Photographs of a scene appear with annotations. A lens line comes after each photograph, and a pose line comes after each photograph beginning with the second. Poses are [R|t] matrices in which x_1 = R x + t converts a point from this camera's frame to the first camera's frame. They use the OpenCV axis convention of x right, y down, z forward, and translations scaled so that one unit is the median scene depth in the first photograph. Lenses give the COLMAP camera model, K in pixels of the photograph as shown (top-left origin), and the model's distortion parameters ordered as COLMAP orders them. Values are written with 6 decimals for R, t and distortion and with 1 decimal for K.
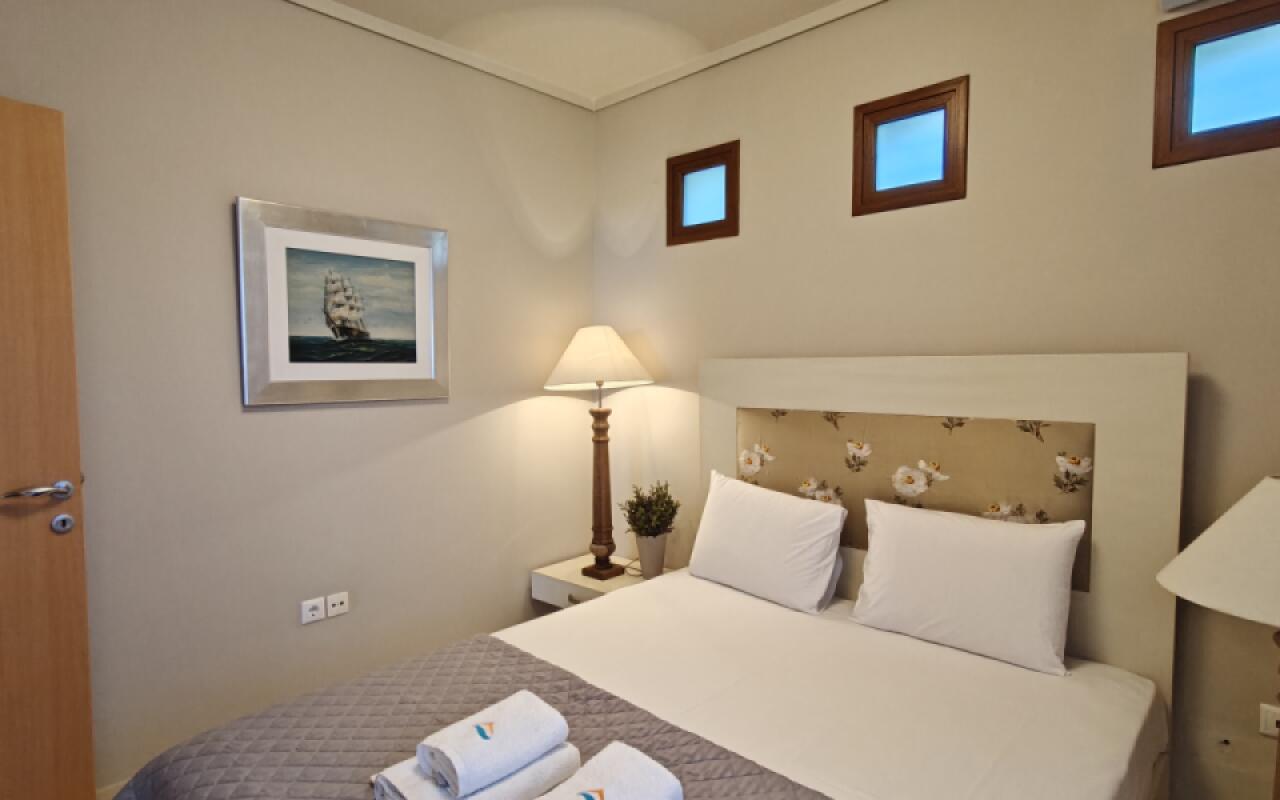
lens RADIAL K [[690.7, 0, 640.0], [0, 690.7, 400.0], [0, 0, 1]] dist [0.012224, 0.000882]
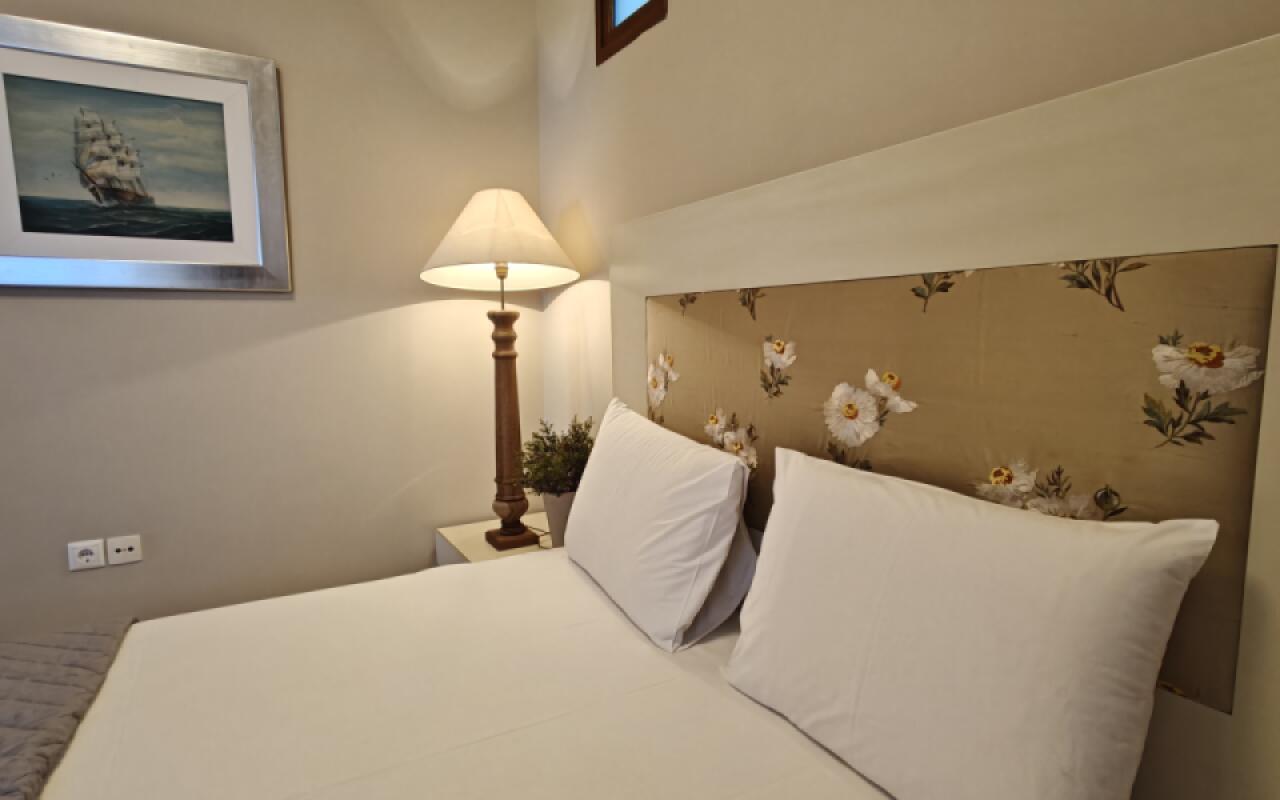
lens RADIAL K [[690.7, 0, 640.0], [0, 690.7, 400.0], [0, 0, 1]] dist [0.012224, 0.000882]
pose [[0.952945, 0.029634, -0.301693, 0.363099], [-0.011839, 0.998089, 0.060642, 0.073130], [0.302913, -0.054216, 0.951475, 0.450575]]
